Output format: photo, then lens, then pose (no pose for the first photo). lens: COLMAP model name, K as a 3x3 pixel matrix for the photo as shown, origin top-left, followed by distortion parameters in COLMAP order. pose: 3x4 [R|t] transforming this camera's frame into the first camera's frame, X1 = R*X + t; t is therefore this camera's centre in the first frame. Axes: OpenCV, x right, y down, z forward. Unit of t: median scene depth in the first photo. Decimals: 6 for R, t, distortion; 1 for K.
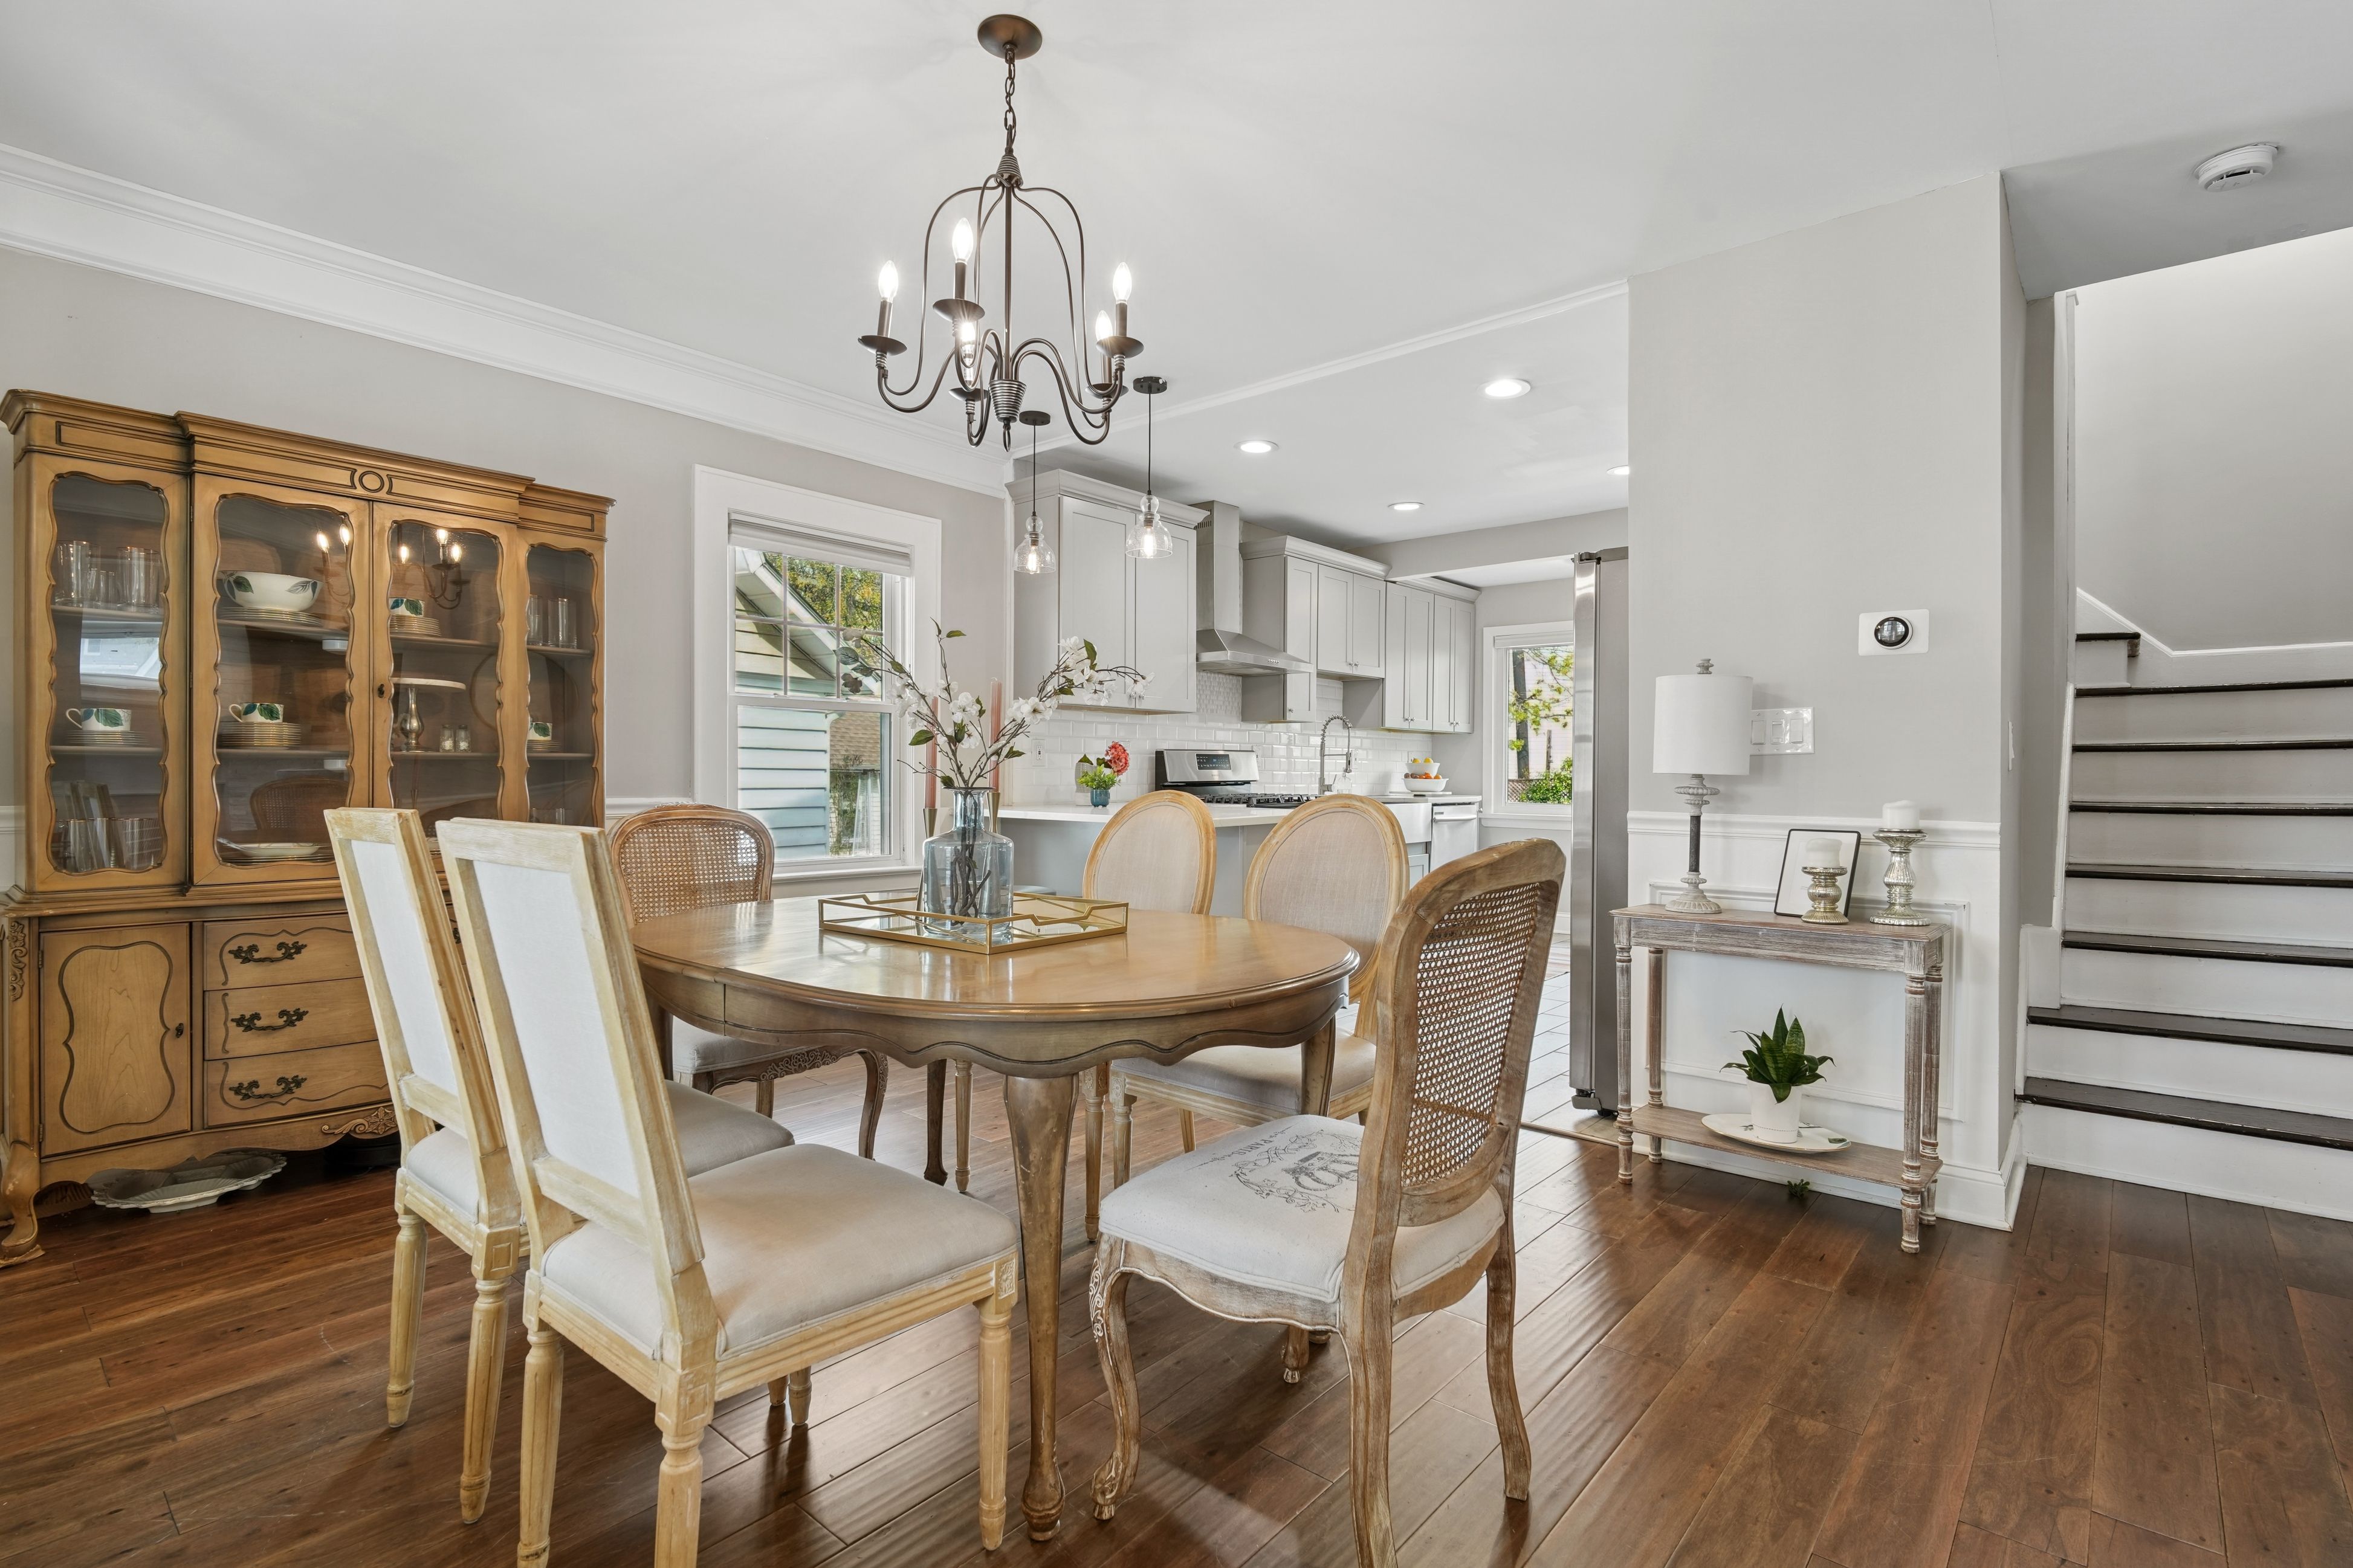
lens RADIAL K [[1114.9, 0, 1183.6], [0, 1114.9, 776.5], [0, 0, 1]] dist [0.010693, -0.000243]
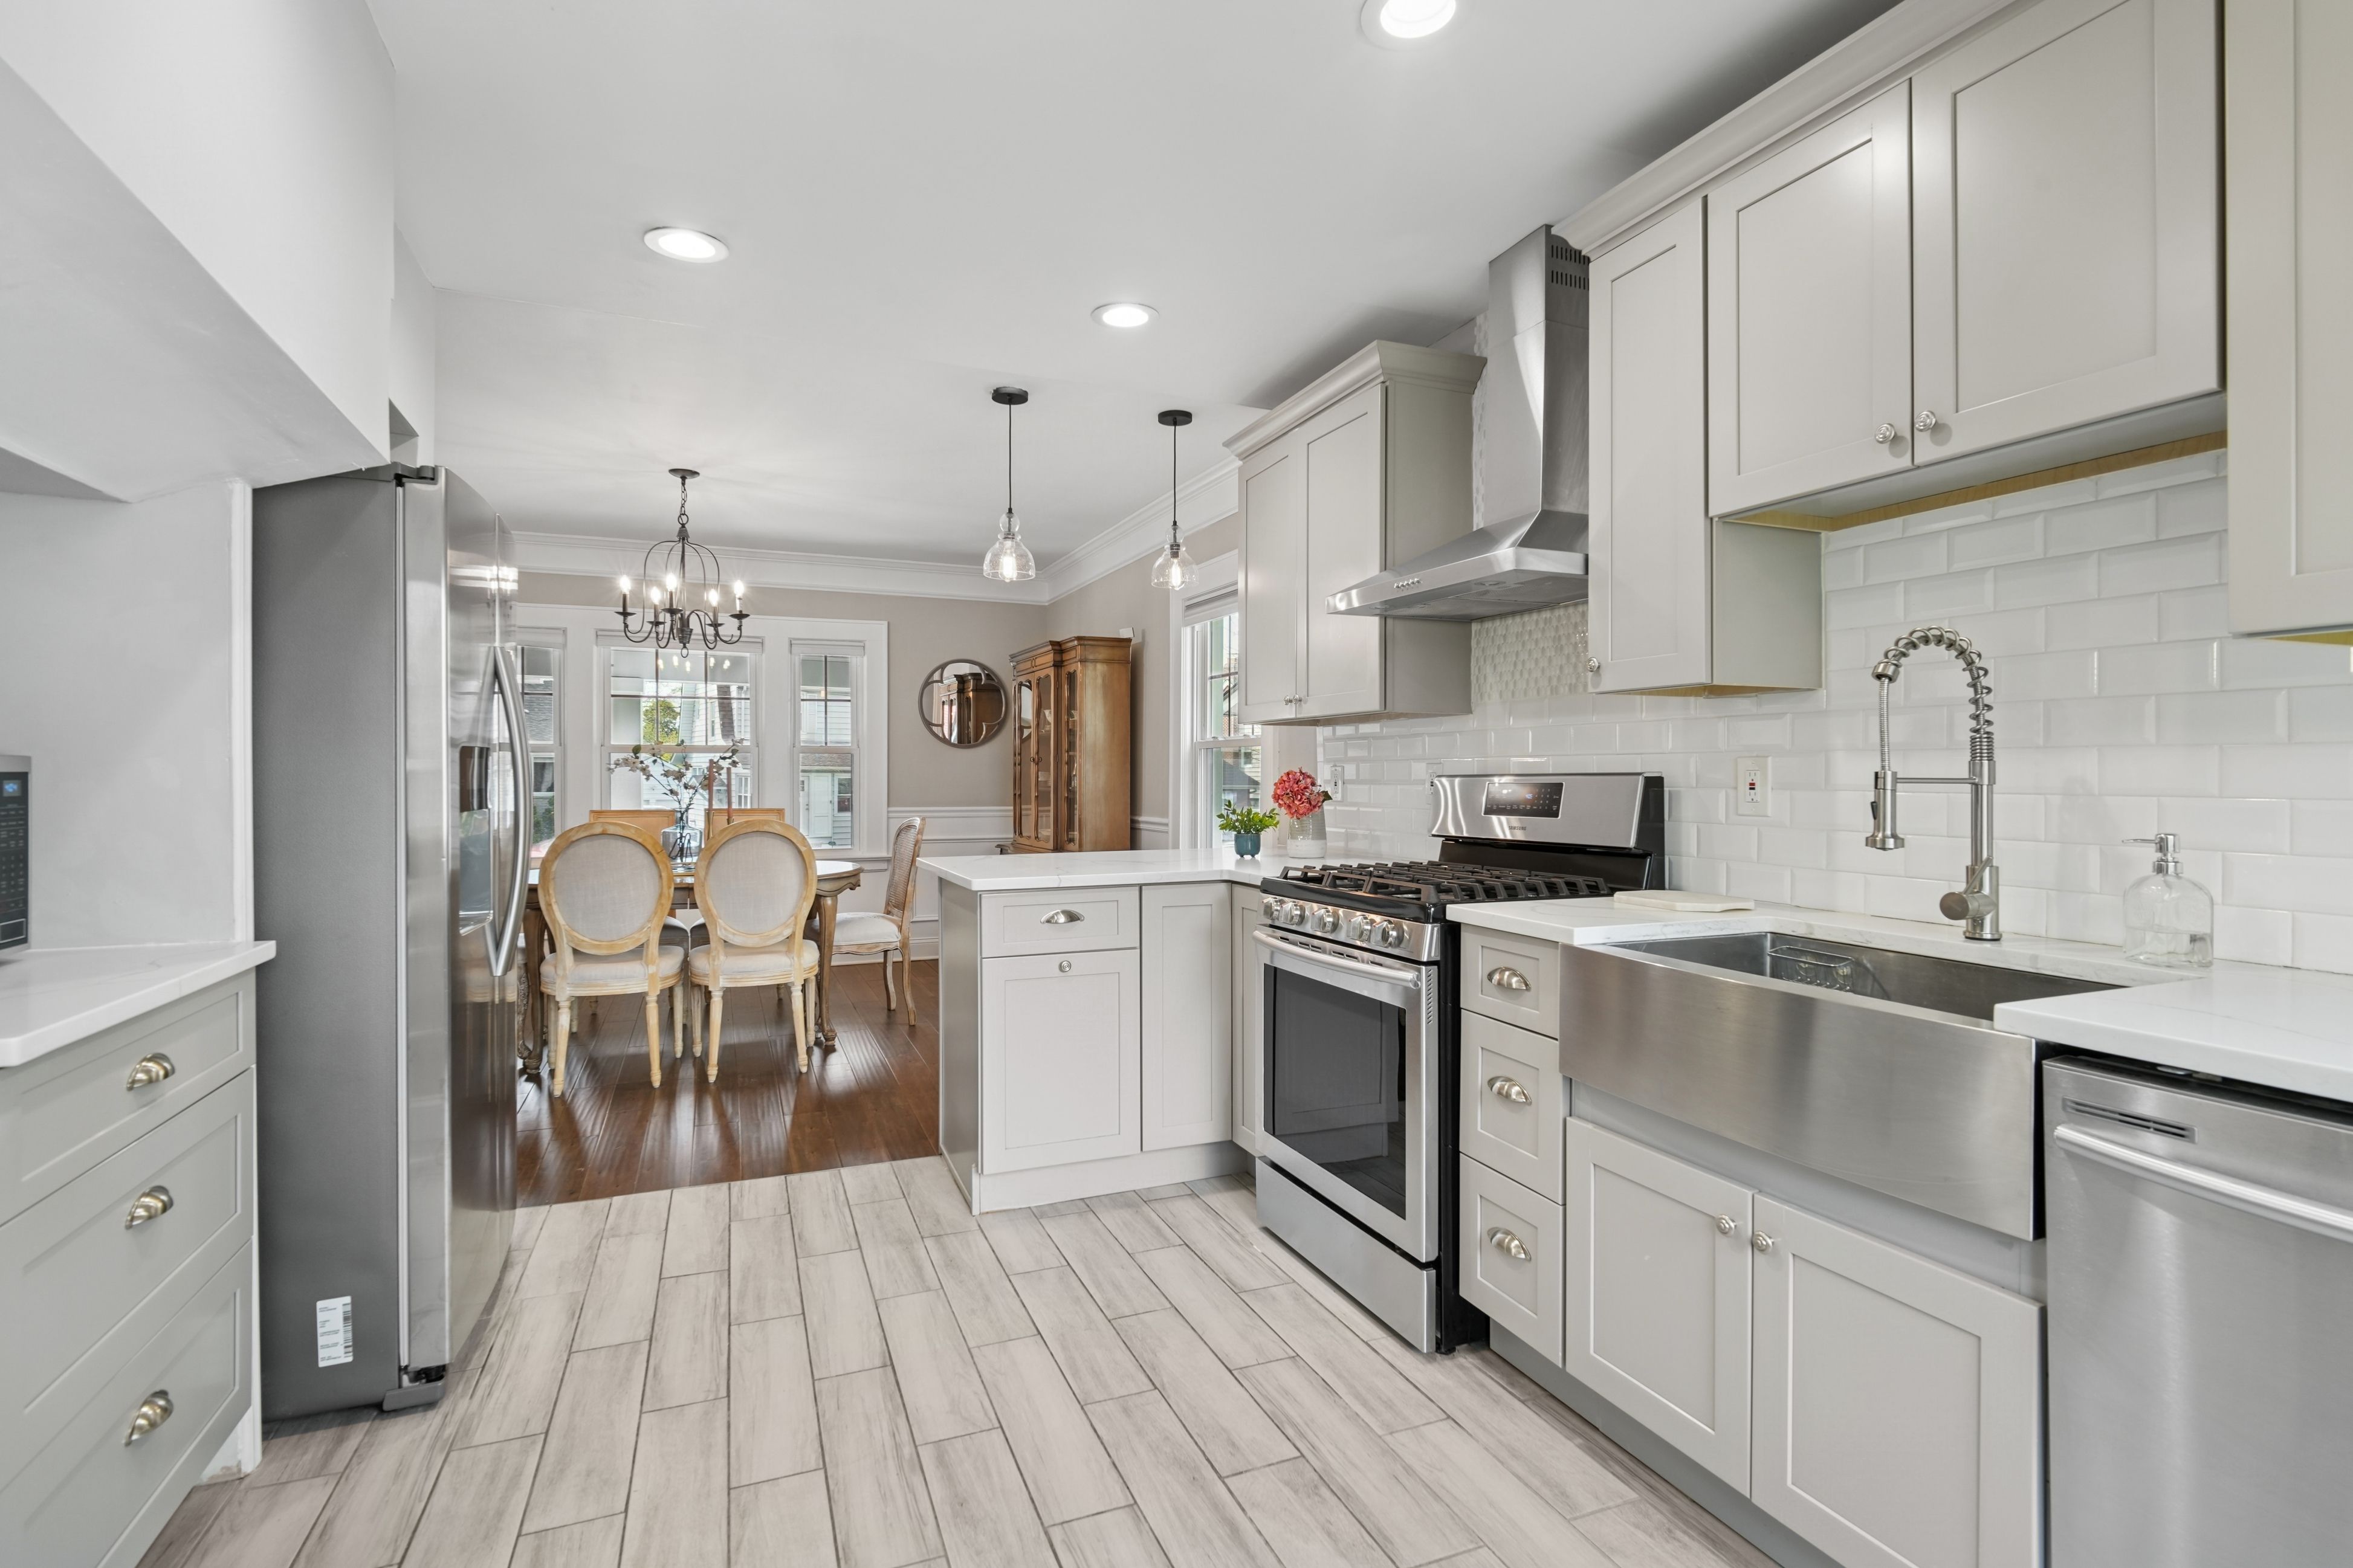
lens RADIAL K [[1096.4, 0, 1182.7], [0, 1096.4, 773.9], [0, 0, 1]] dist [-0.002117, -0.000563]
pose [[-0.447665, -0.007351, -0.894171, 0.483713], [-0.006267, 0.999967, -0.005083, -0.019285], [0.894180, 0.003329, -0.447696, 1.029147]]
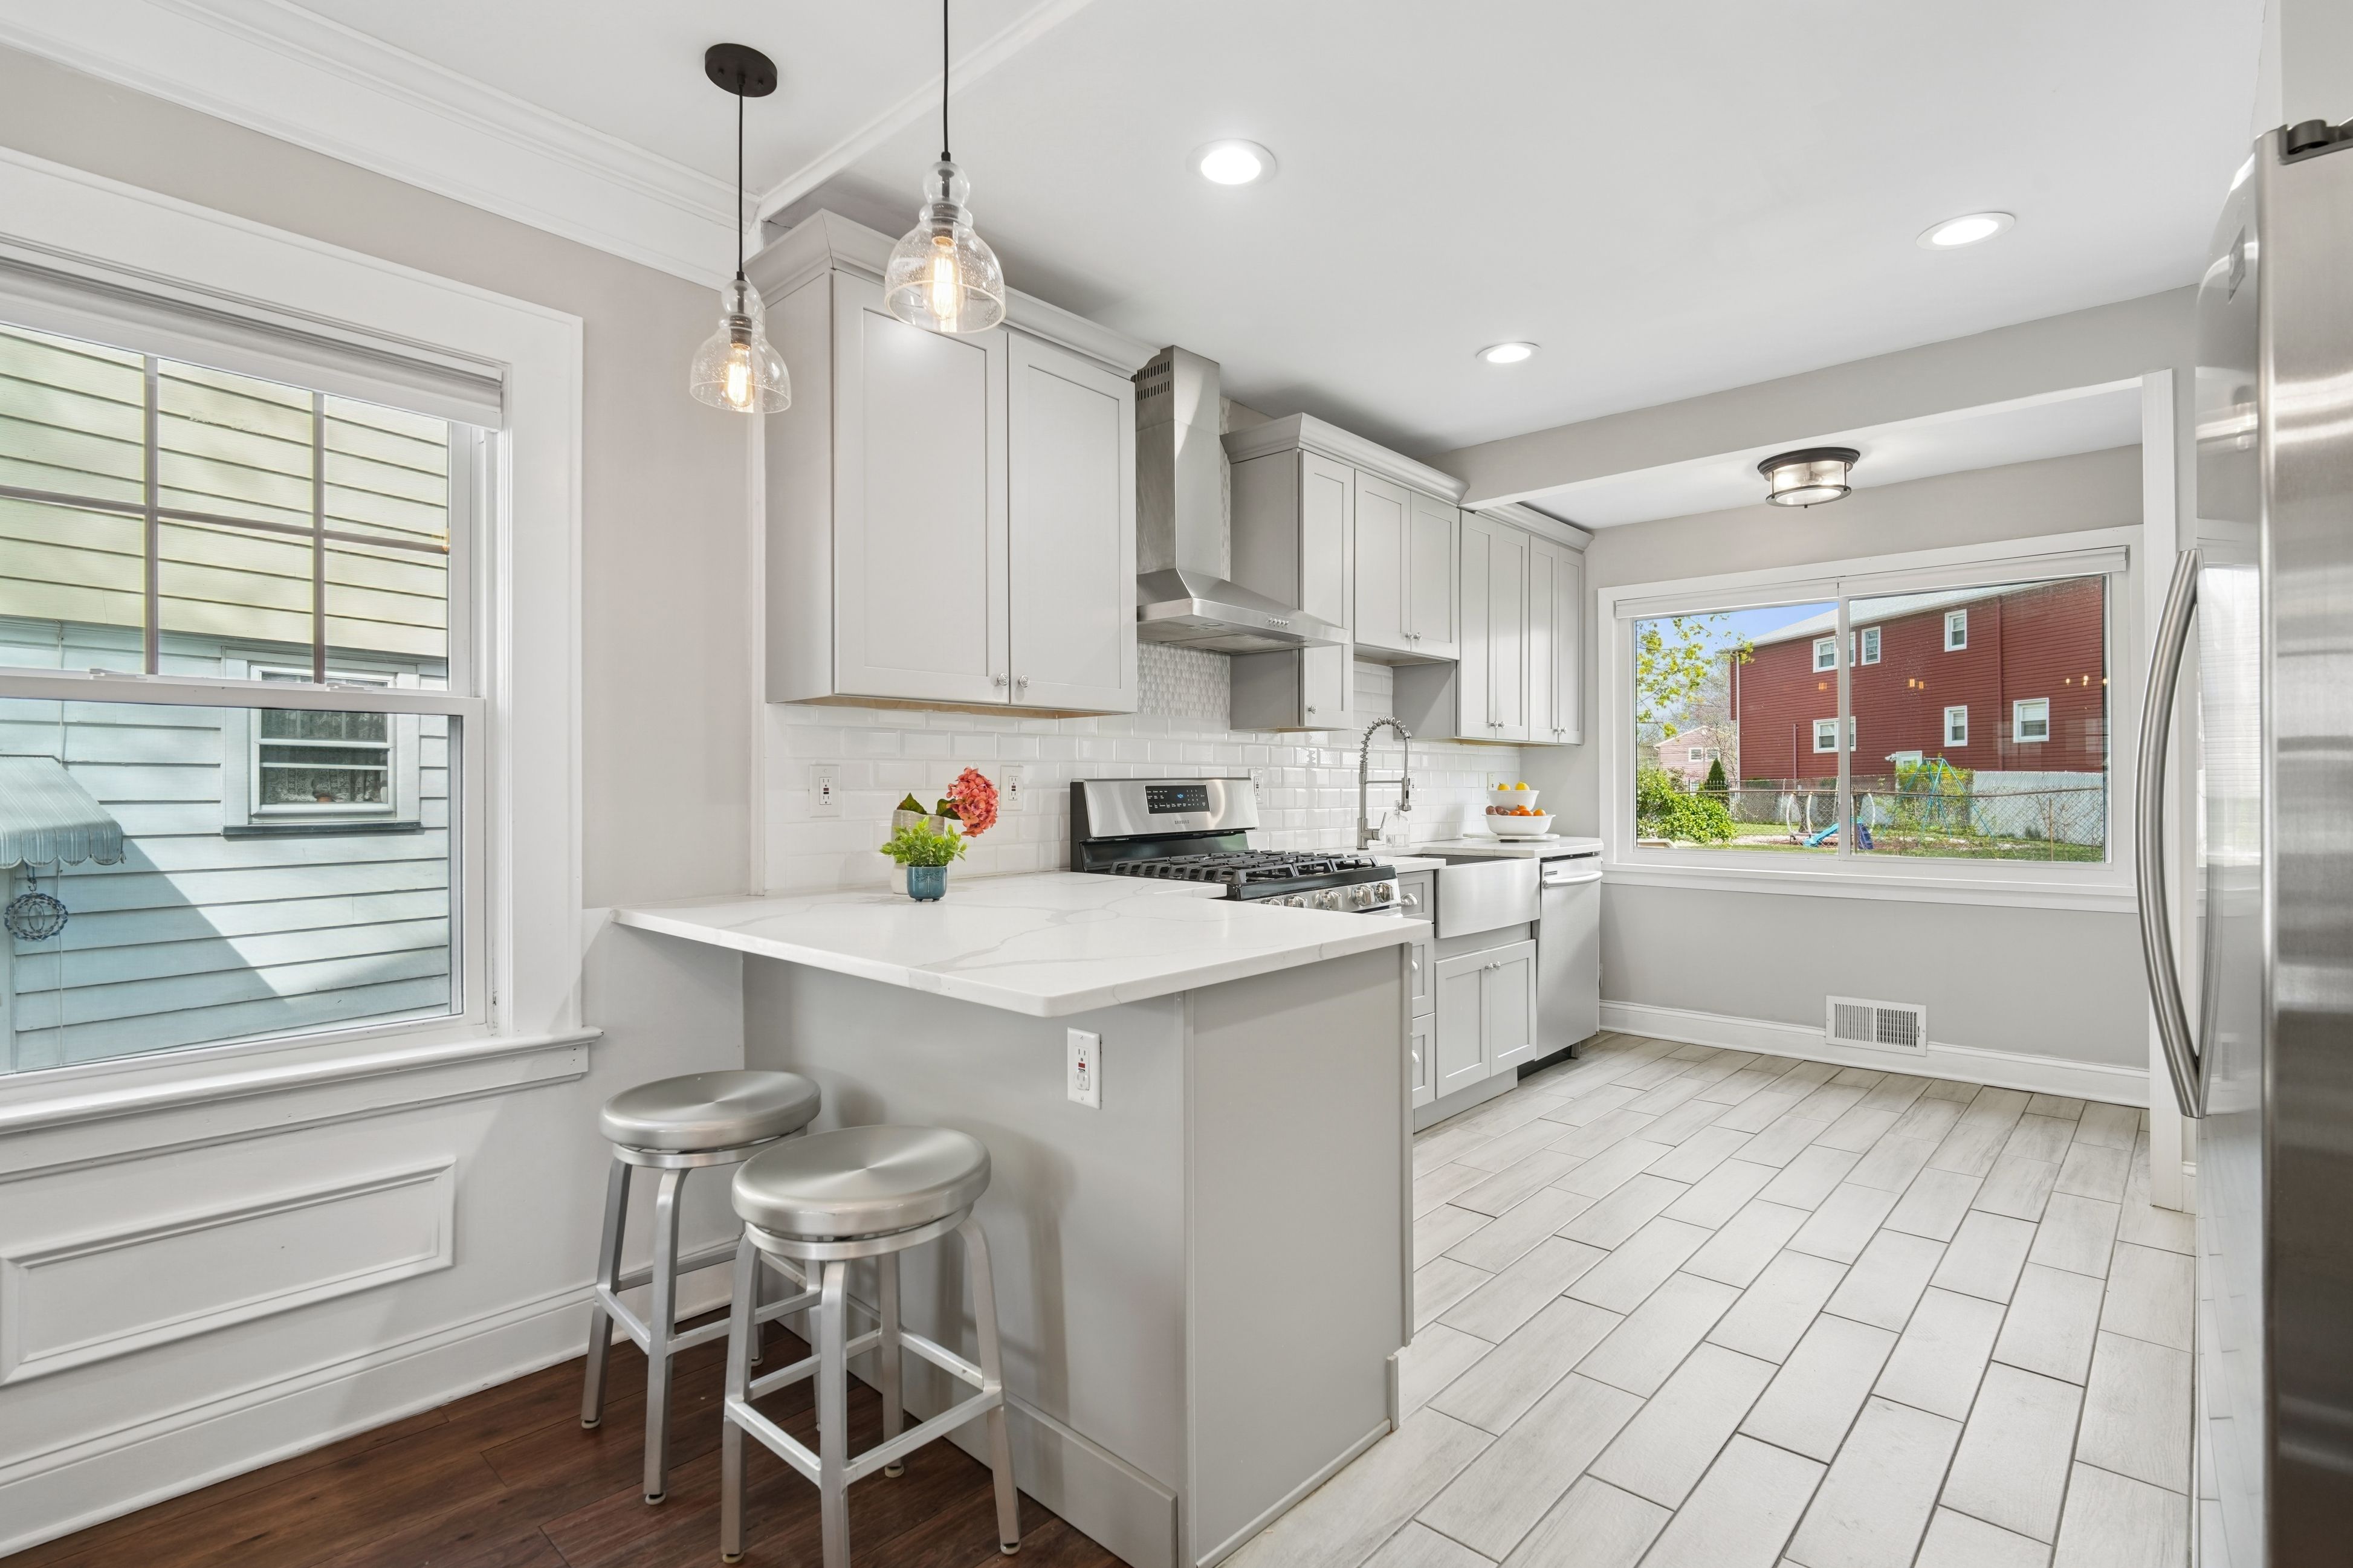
lens RADIAL K [[1103.2, 0, 1170.2], [0, 1103.2, 786.8], [0, 0, 1]] dist [0.000475, 0.000193]
pose [[0.999250, -0.009075, -0.037643, 0.042318], [0.008972, 0.999956, -0.002909, -0.017080], [0.037668, 0.002569, 0.999287, 0.405105]]
